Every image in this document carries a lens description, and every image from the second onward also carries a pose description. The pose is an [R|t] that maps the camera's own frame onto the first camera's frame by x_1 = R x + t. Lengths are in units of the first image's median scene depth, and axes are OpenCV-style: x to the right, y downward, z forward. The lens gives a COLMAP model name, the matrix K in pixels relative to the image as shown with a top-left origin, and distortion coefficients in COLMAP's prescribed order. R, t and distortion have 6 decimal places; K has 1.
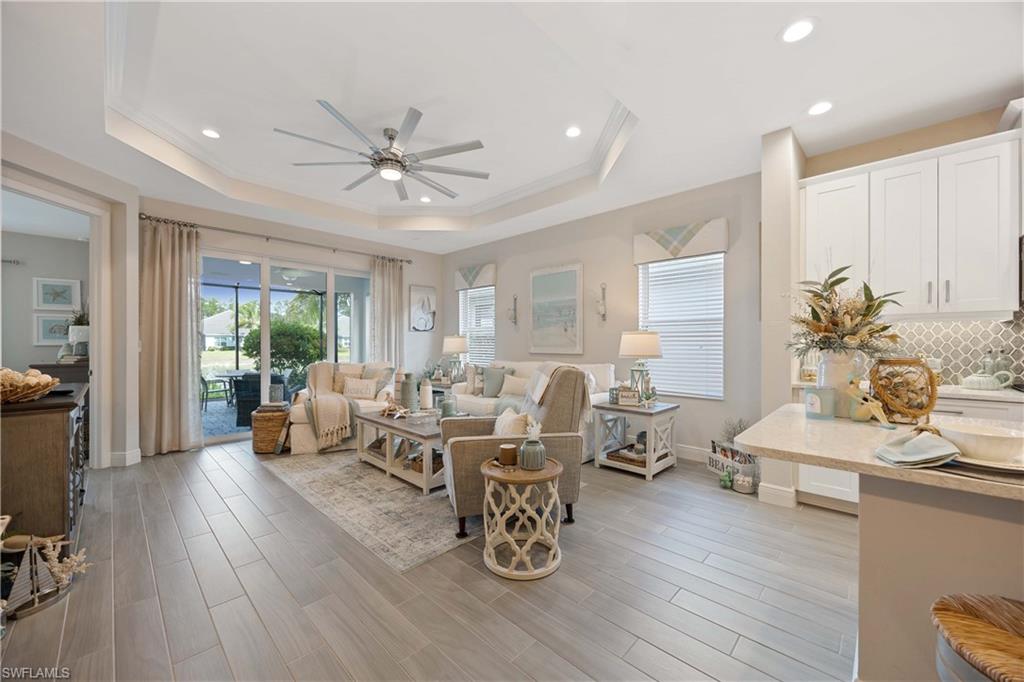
lens RADIAL K [[389.8, 0, 510.4], [0, 389.8, 342.8], [0, 0, 1]] dist [-0.002459, -0.000457]
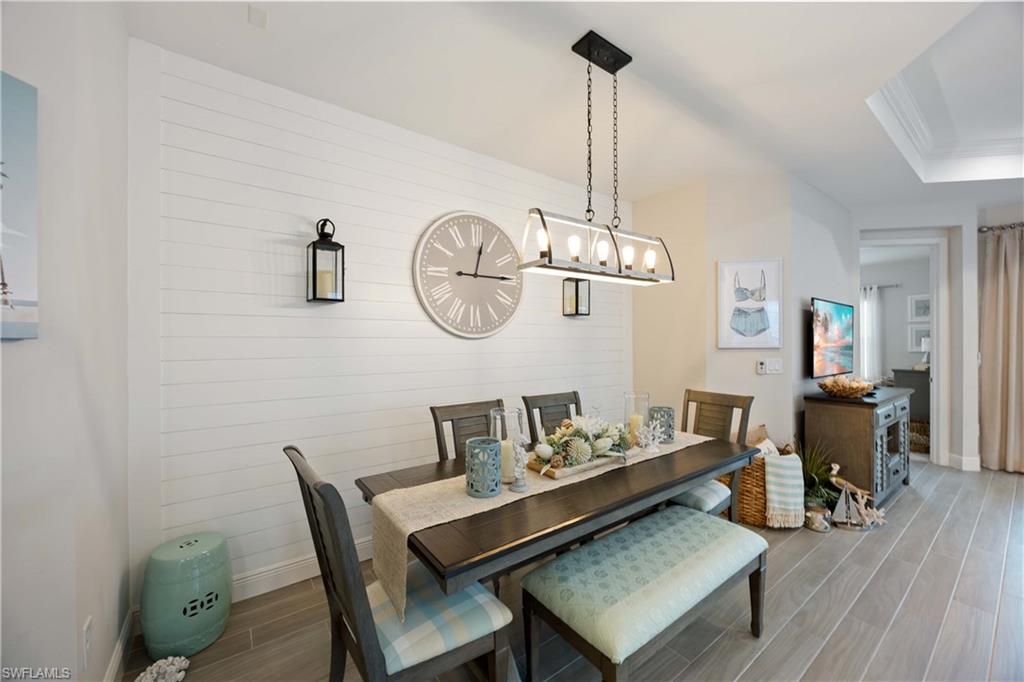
lens RADIAL K [[389.8, 0, 514.4], [0, 389.8, 341.6], [0, 0, 1]] dist [-0.002459, -0.000457]
pose [[-0.160230, -0.001090, -0.987079, 0.267550], [0.004397, 0.999989, -0.001818, -0.040820], [0.987070, -0.004631, -0.160223, -0.046810]]
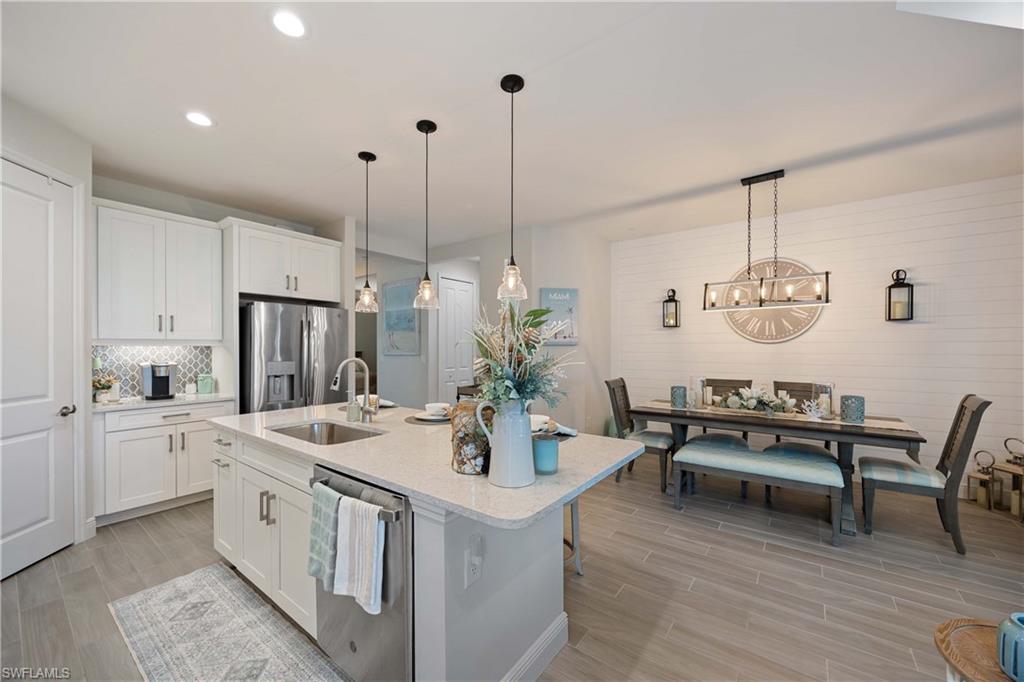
lens RADIAL K [[389.8, 0, 513.3], [0, 389.8, 348.7], [0, 0, 1]] dist [-0.002459, -0.000457]
pose [[-0.993043, 0.002398, -0.117725, 0.401265], [0.001780, 0.999984, 0.005355, -0.038222], [0.117736, 0.005108, -0.993032, 0.774919]]
